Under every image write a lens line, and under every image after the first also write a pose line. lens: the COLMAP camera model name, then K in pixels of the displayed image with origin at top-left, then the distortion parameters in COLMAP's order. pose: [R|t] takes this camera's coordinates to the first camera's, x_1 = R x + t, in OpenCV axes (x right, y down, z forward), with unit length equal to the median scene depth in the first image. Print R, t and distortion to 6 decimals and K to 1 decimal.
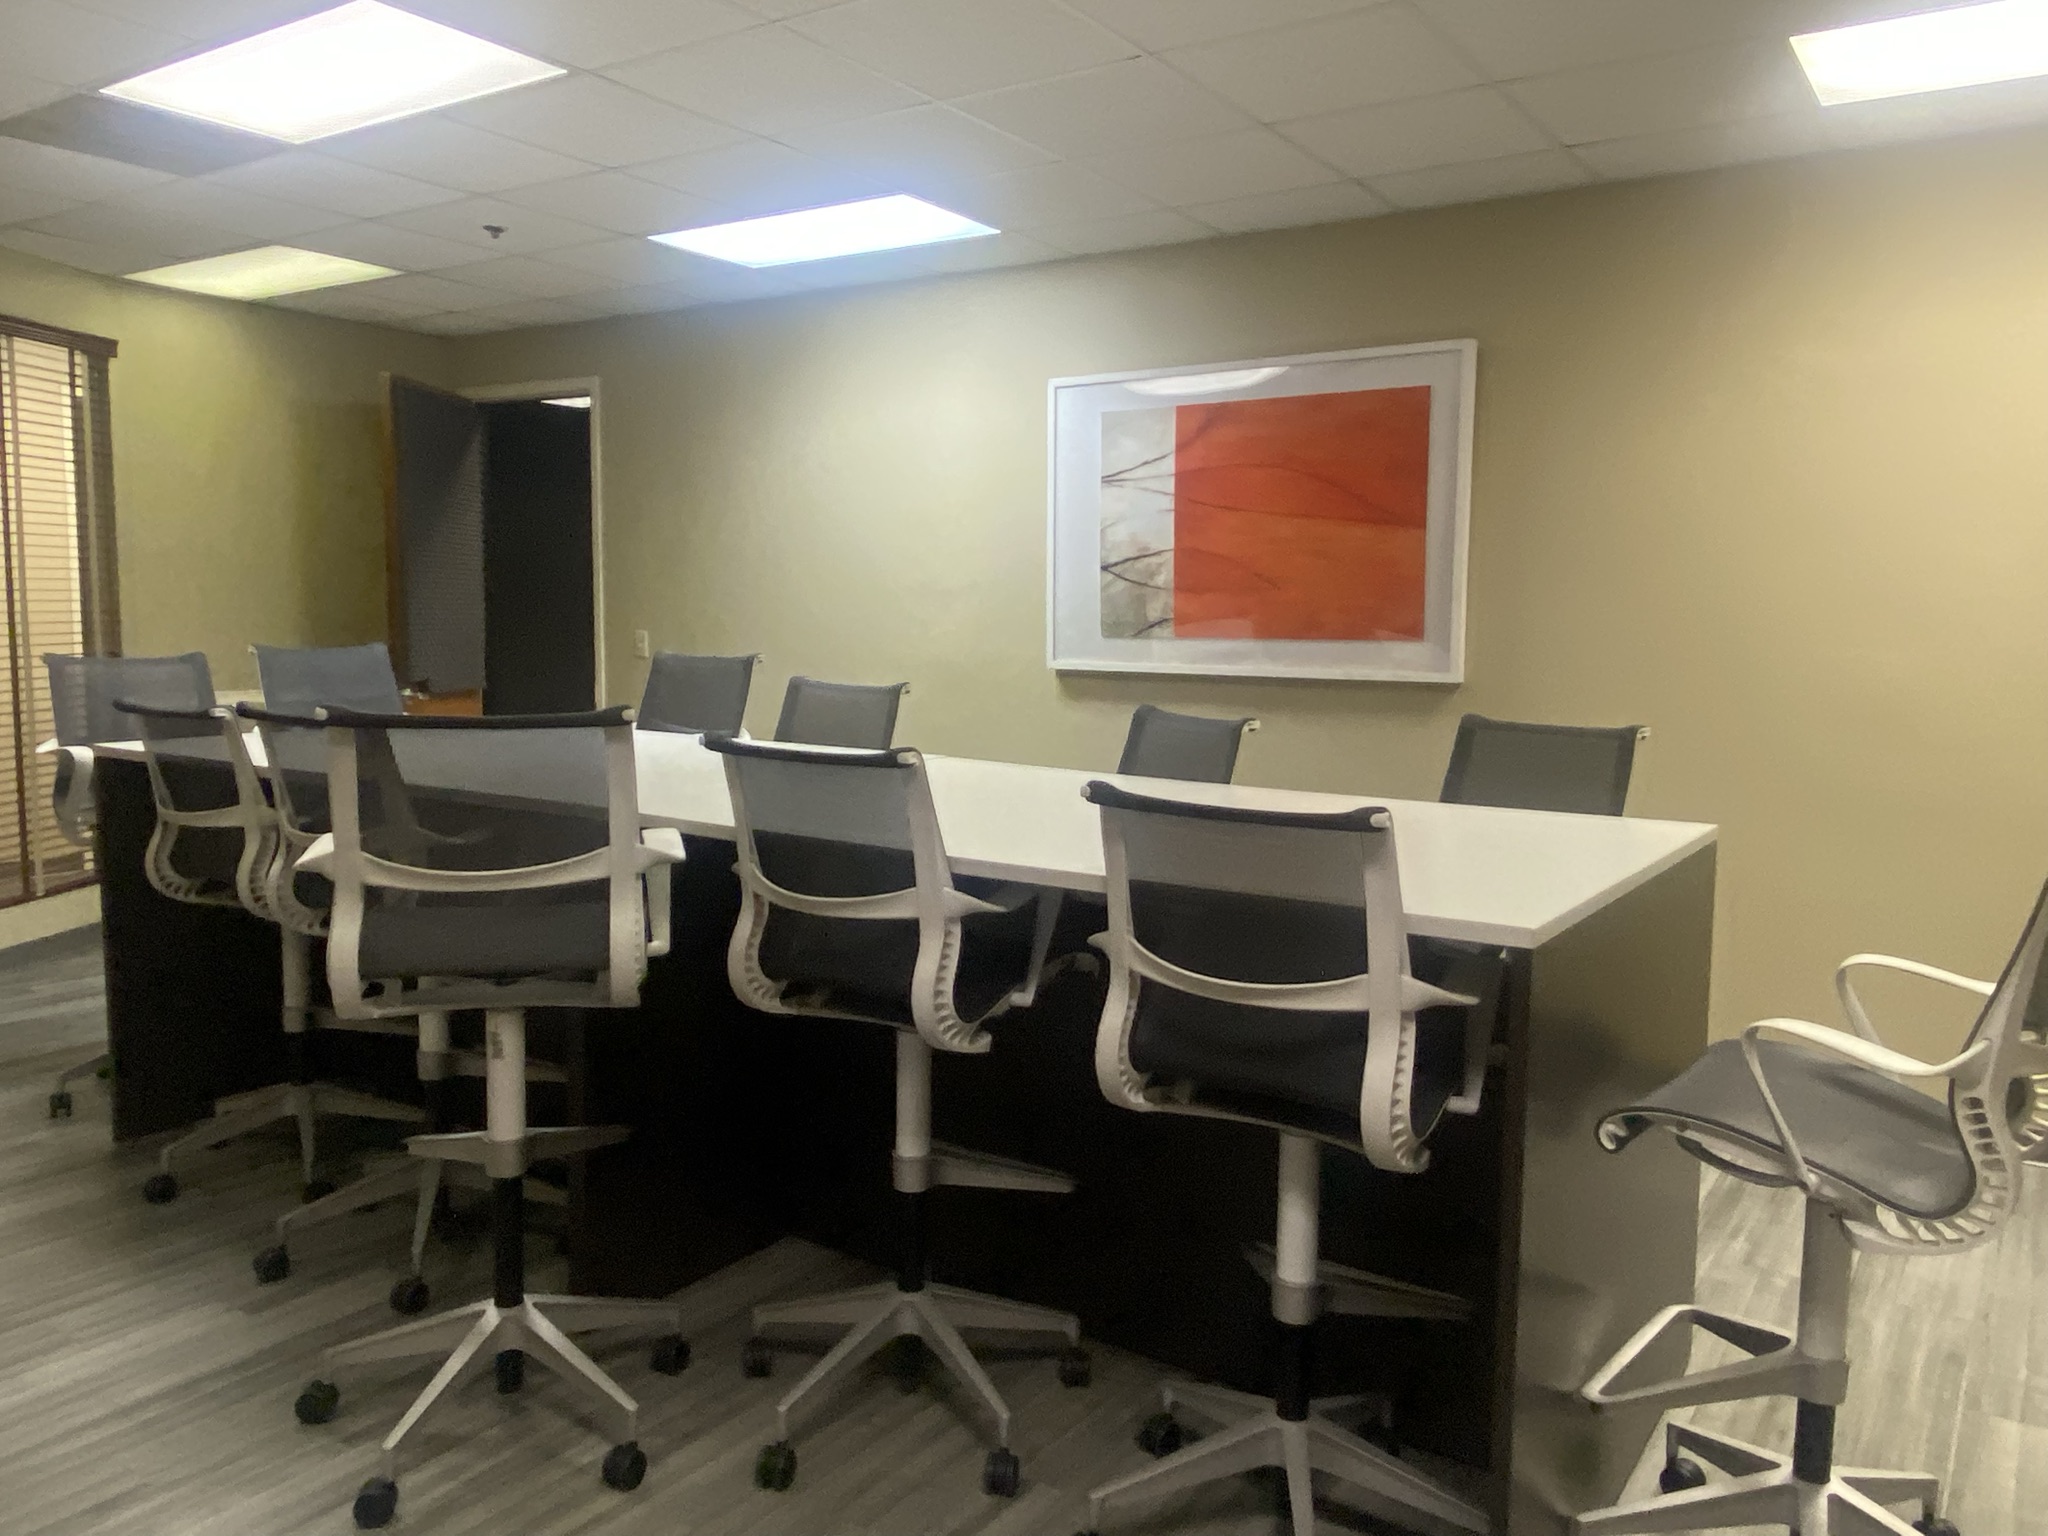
lens RADIAL K [[1520.8, 0, 1027.5], [0, 1520.8, 772.2], [0, 0, 1]] dist [0.010559, -0.019293]
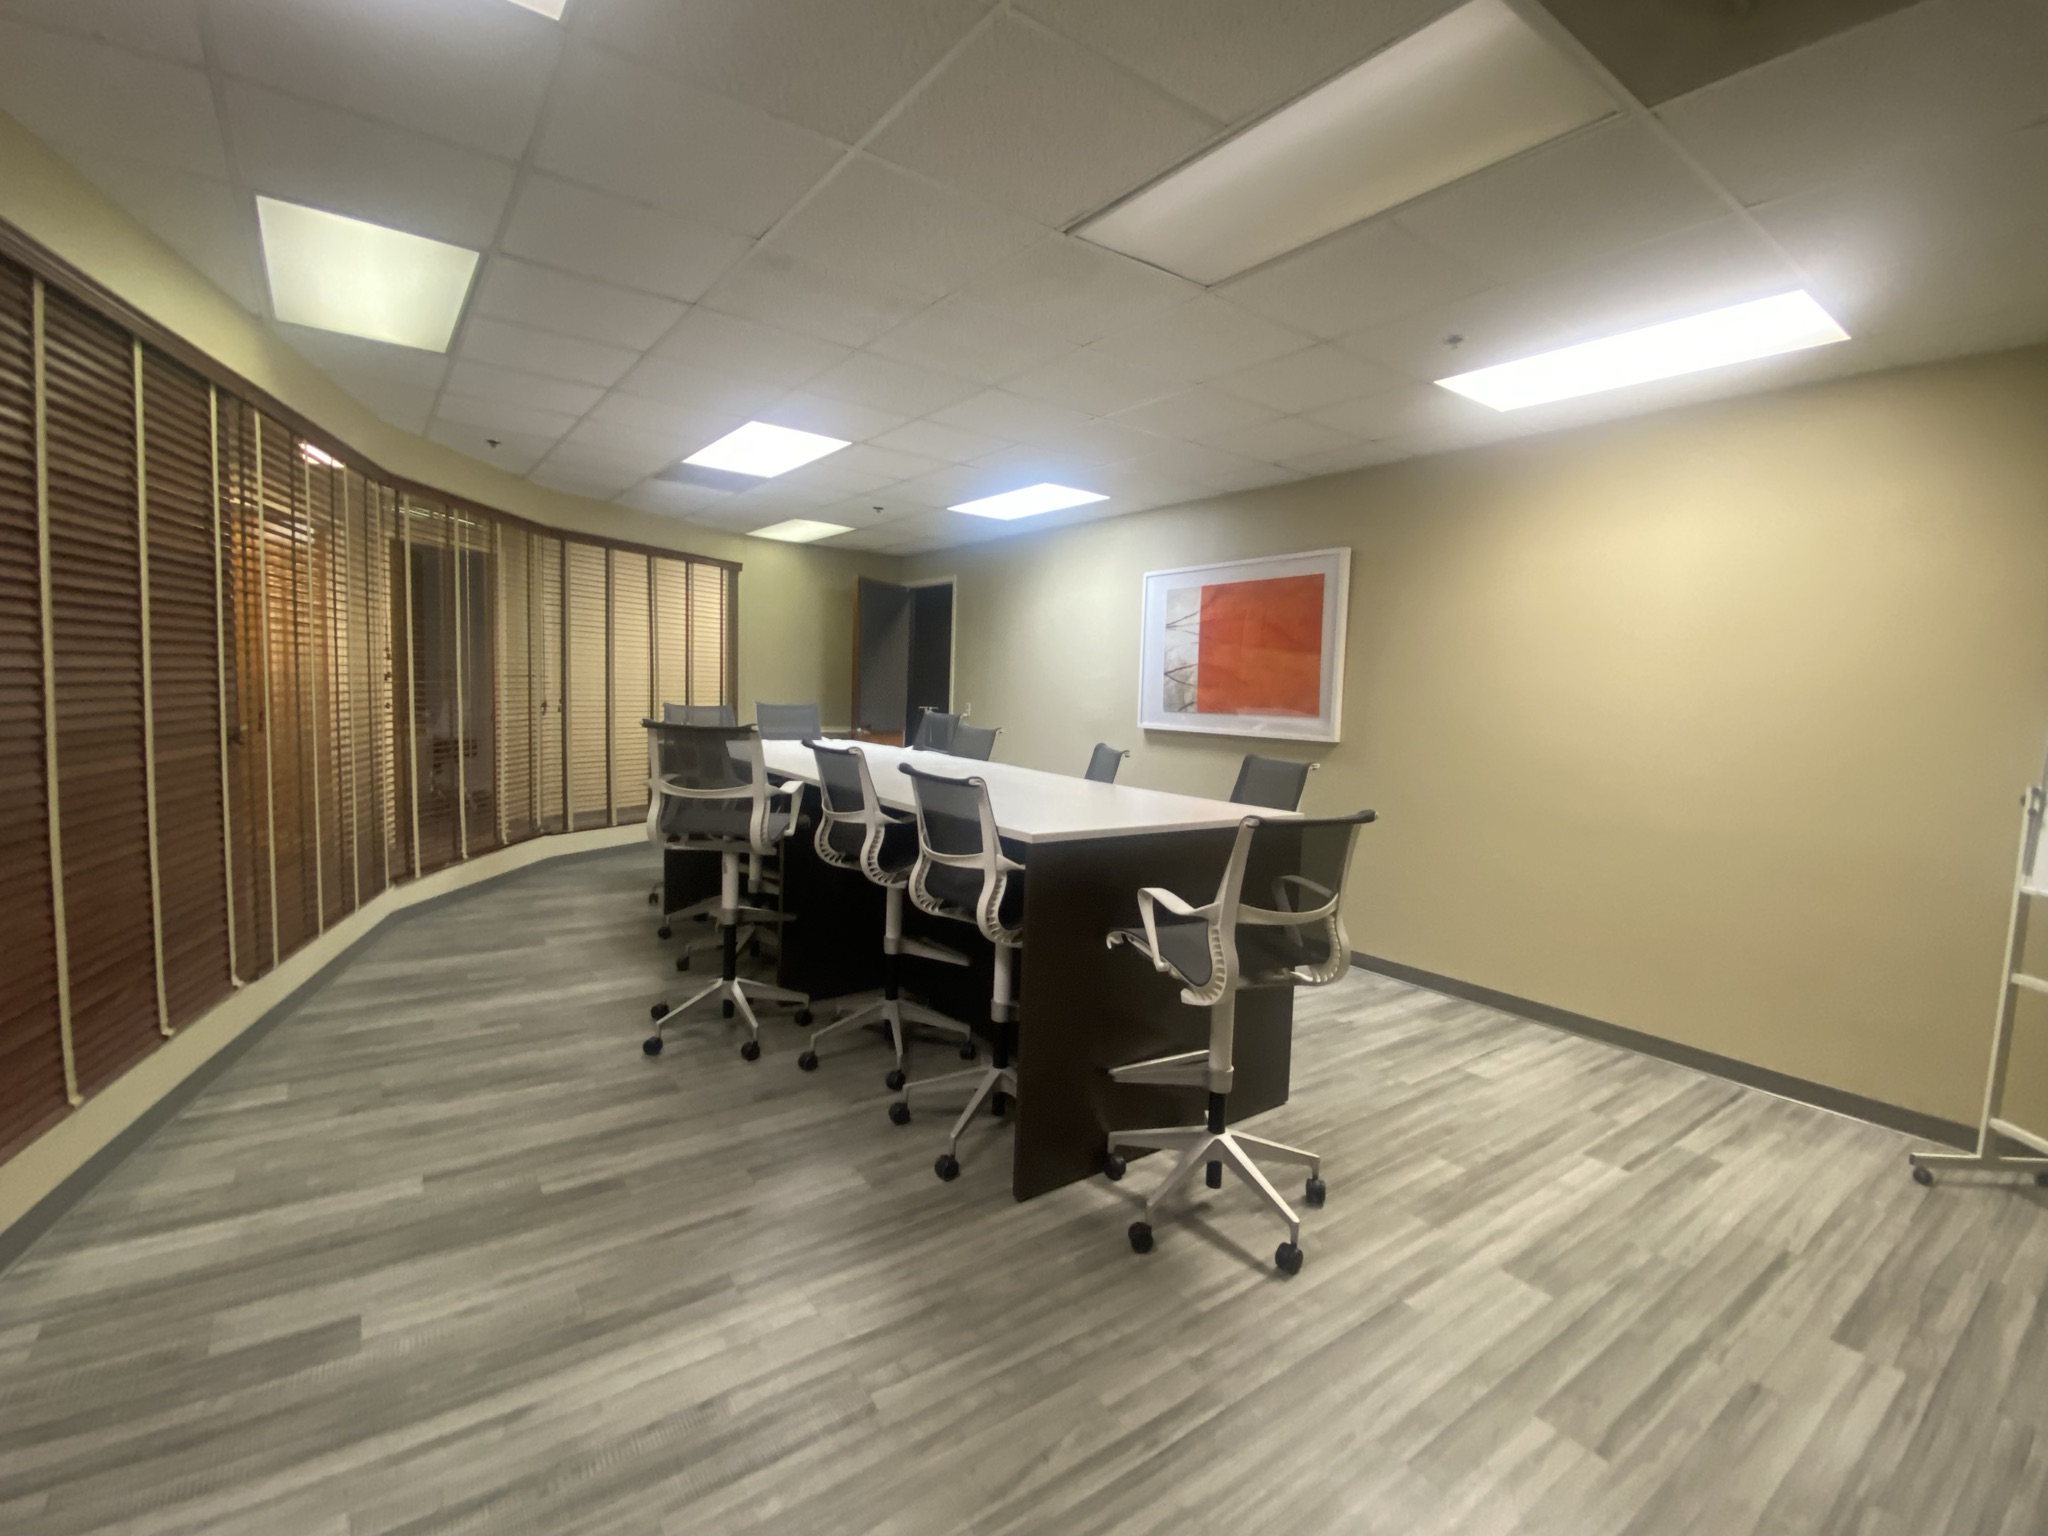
lens RADIAL K [[901.8, 0, 1023.2], [0, 901.8, 765.4], [0, 0, 1]] dist [0.001263, 0.000072]
pose [[0.942102, 0.048550, -0.331793, 0.269981], [-0.059290, 0.997991, -0.022318, 0.011902], [0.330043, 0.040698, 0.943088, -0.088116]]
